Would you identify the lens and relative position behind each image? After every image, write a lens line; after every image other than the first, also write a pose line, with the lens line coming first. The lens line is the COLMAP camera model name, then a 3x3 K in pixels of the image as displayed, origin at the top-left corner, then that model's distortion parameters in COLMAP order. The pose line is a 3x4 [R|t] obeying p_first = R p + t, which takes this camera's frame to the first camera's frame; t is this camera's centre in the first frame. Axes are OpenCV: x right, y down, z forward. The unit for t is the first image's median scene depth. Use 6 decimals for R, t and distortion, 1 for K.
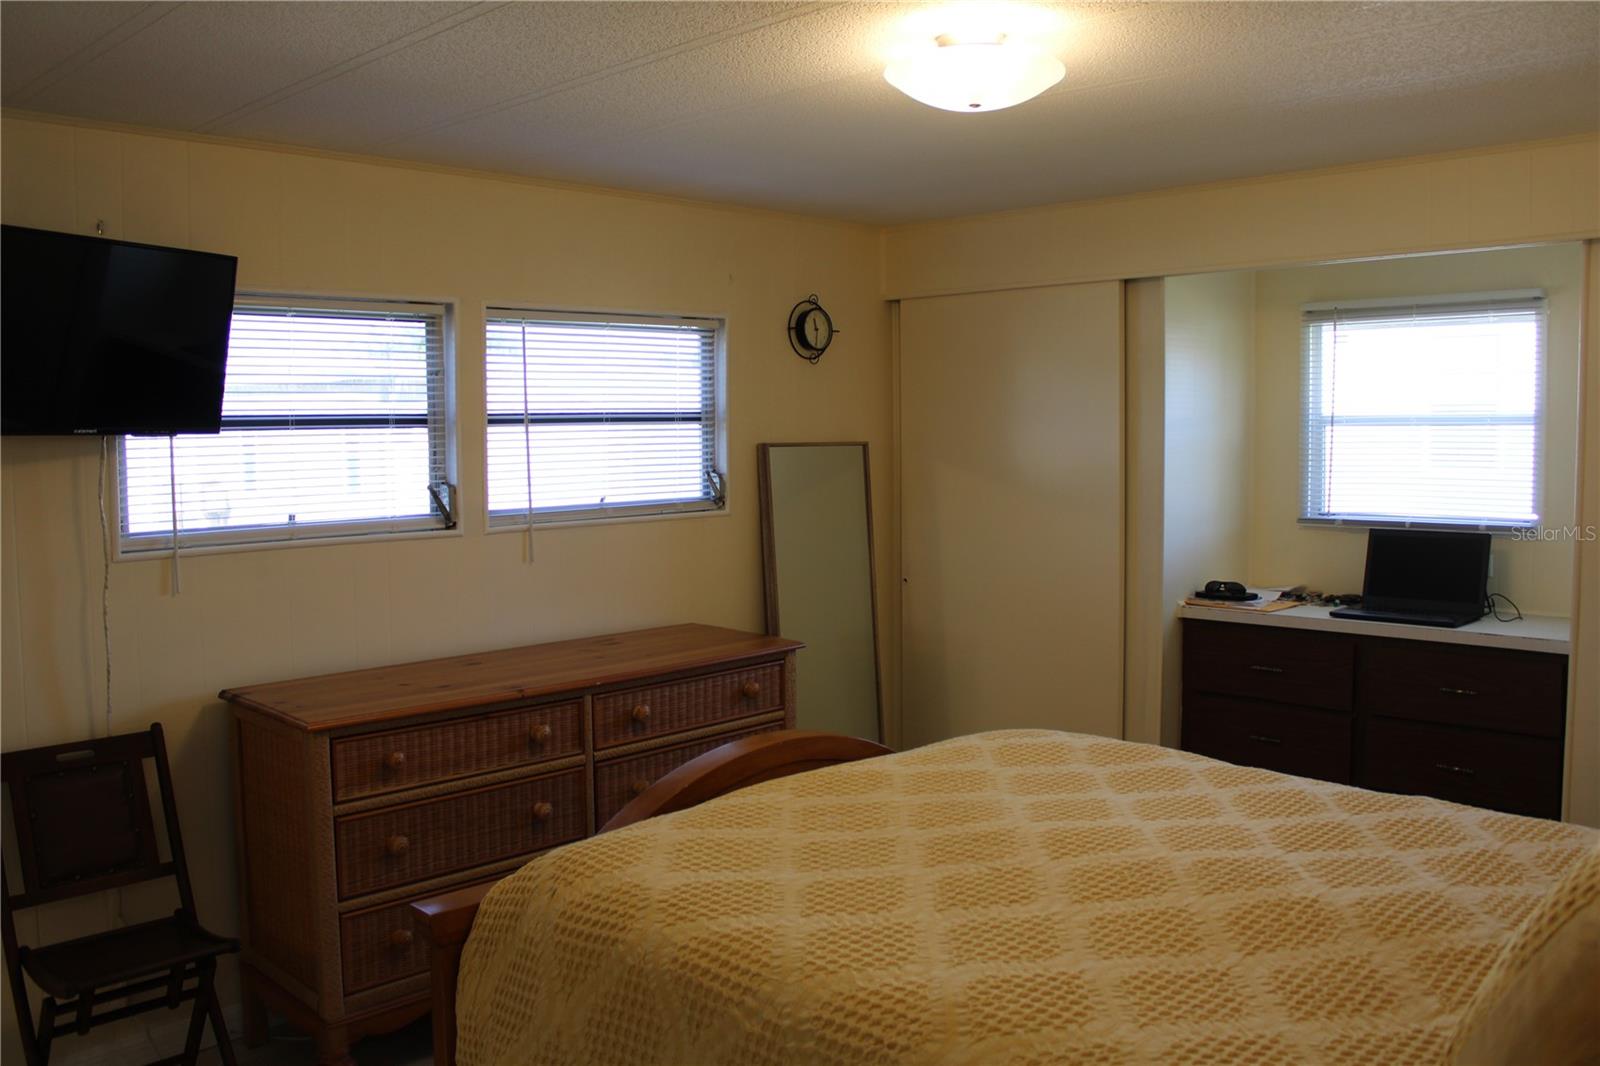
lens RADIAL K [[1338.7, 0, 813.9], [0, 1338.7, 533.4], [0, 0, 1]] dist [-0.153080, 0.119173]
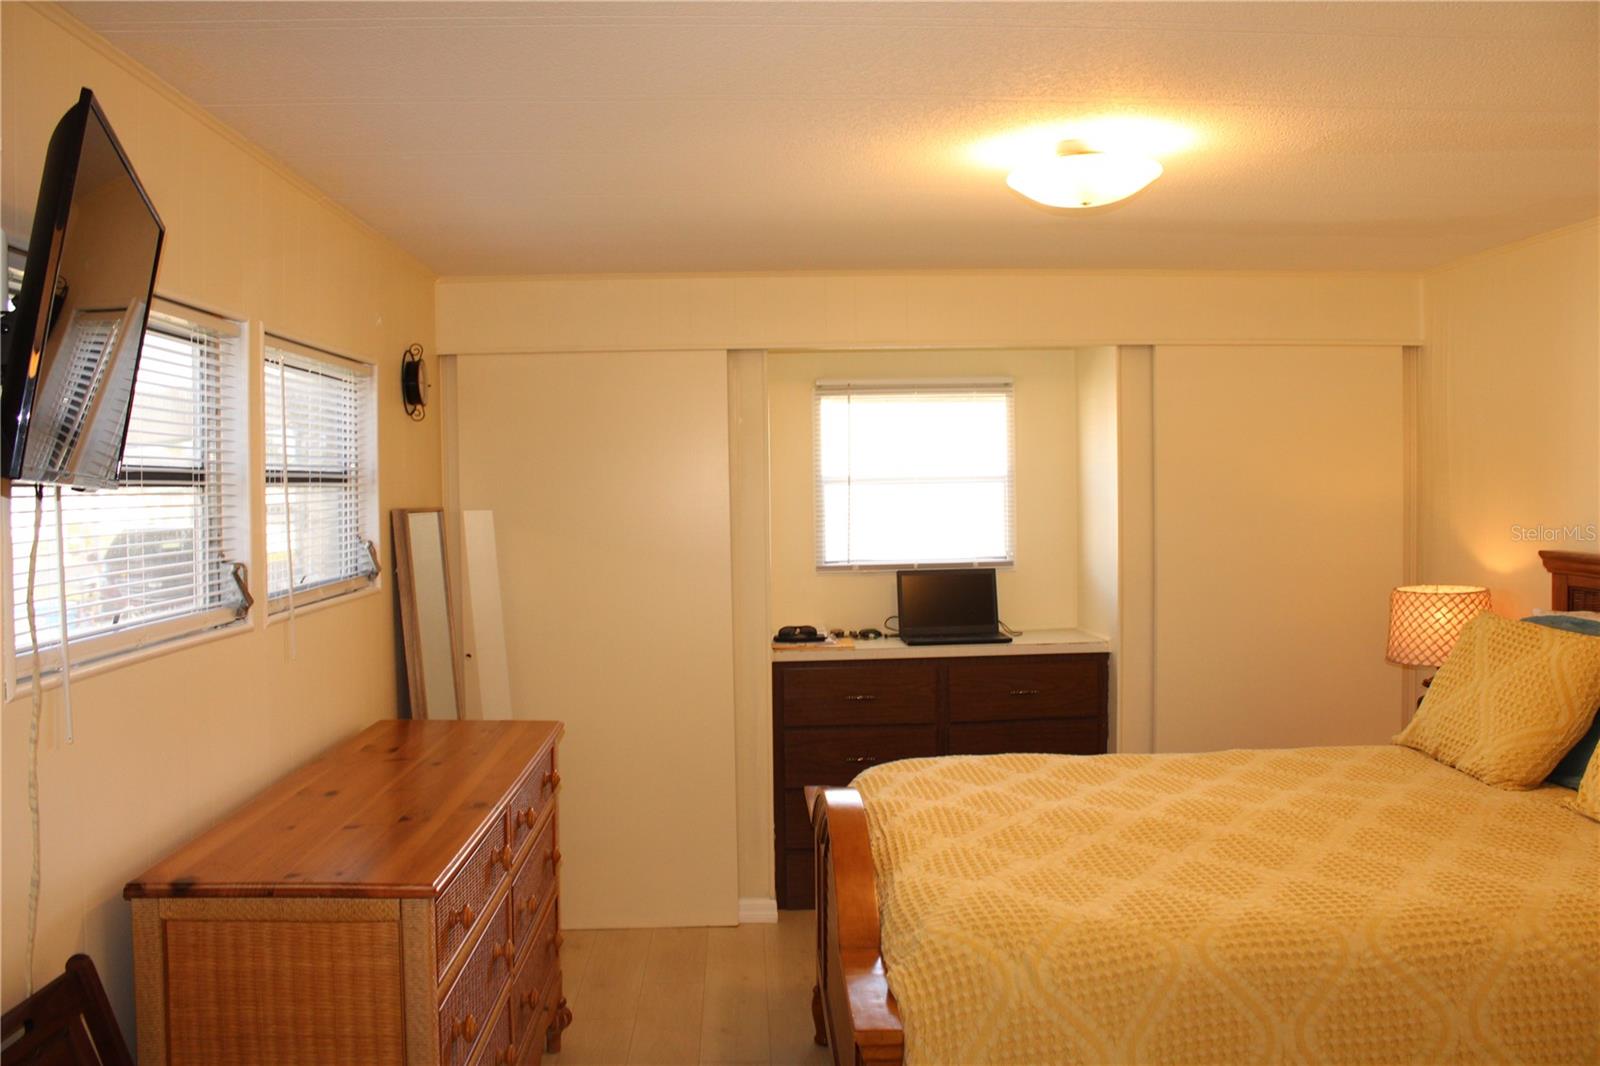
lens RADIAL K [[1338.7, 0, 811.4], [0, 1338.7, 534.3], [0, 0, 1]] dist [-0.153080, 0.119173]
pose [[0.680175, -0.027211, 0.732544, -0.584411], [0.067591, 0.997382, -0.025711, -0.012171], [-0.729927, 0.067001, 0.680234, 0.257893]]
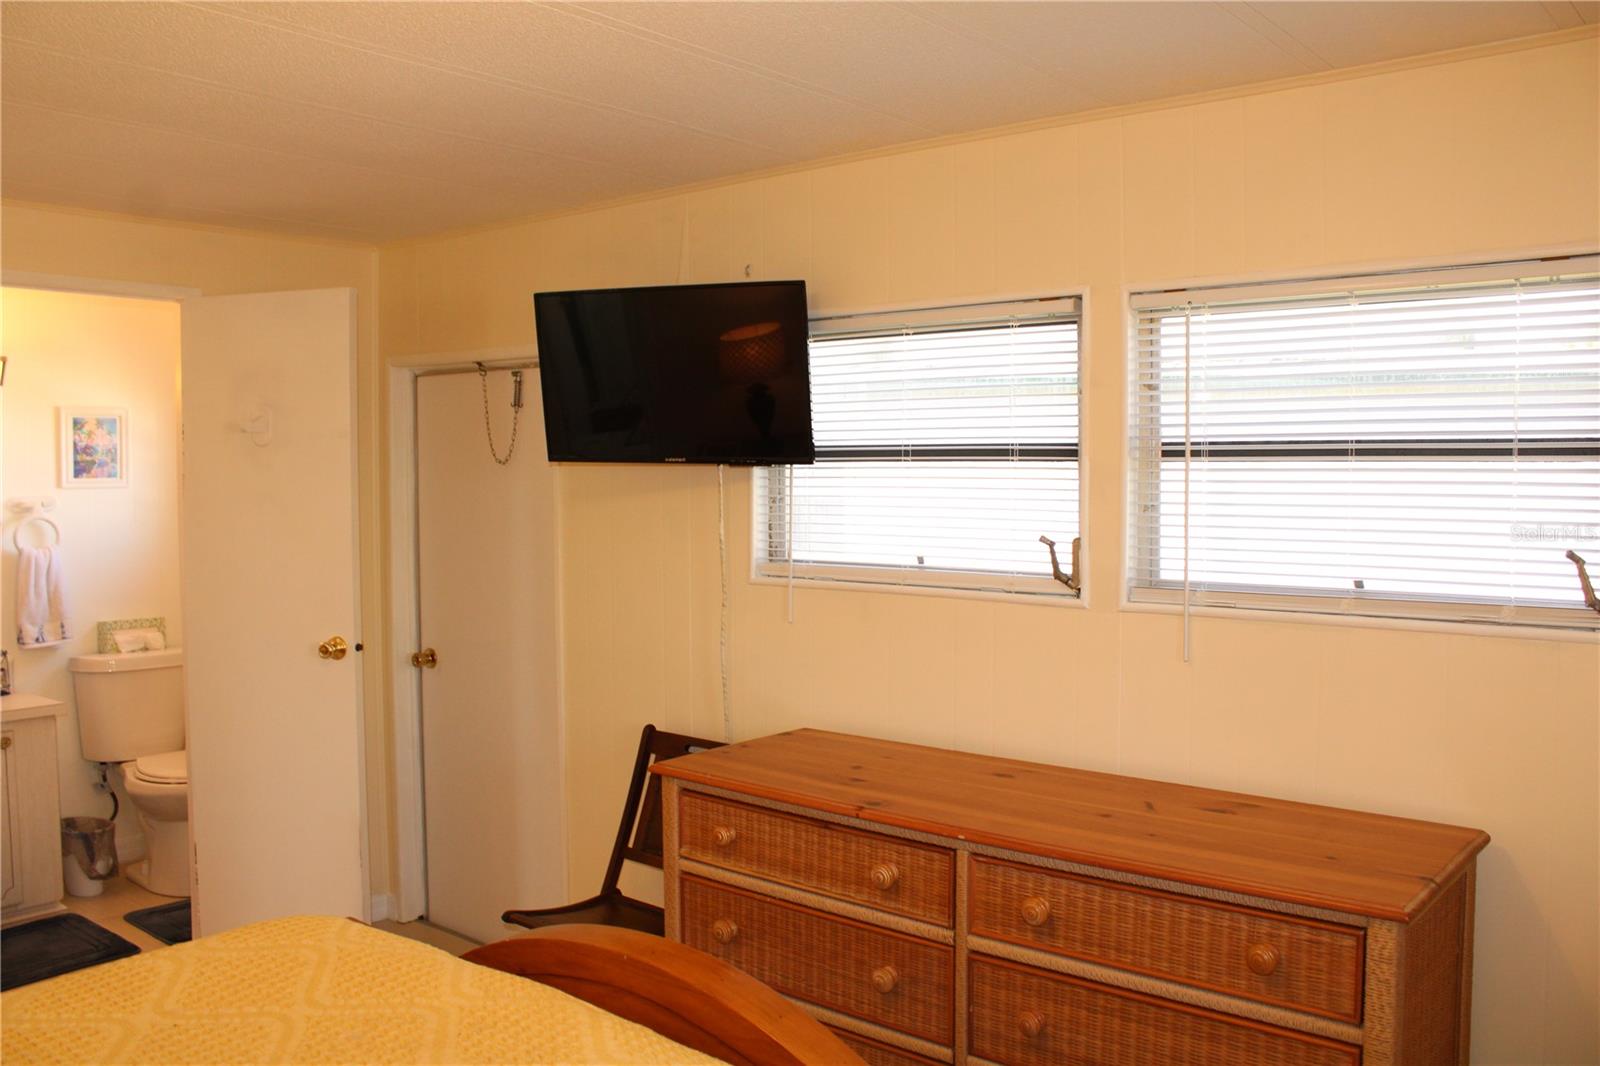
lens RADIAL K [[1338.7, 0, 808.8], [0, 1338.7, 522.5], [0, 0, 1]] dist [-0.153080, 0.119173]
pose [[0.078163, 0.037167, -0.996247, 0.450408], [-0.091154, 0.995385, 0.029983, -0.053241], [0.992765, 0.088468, 0.081191, 0.774091]]
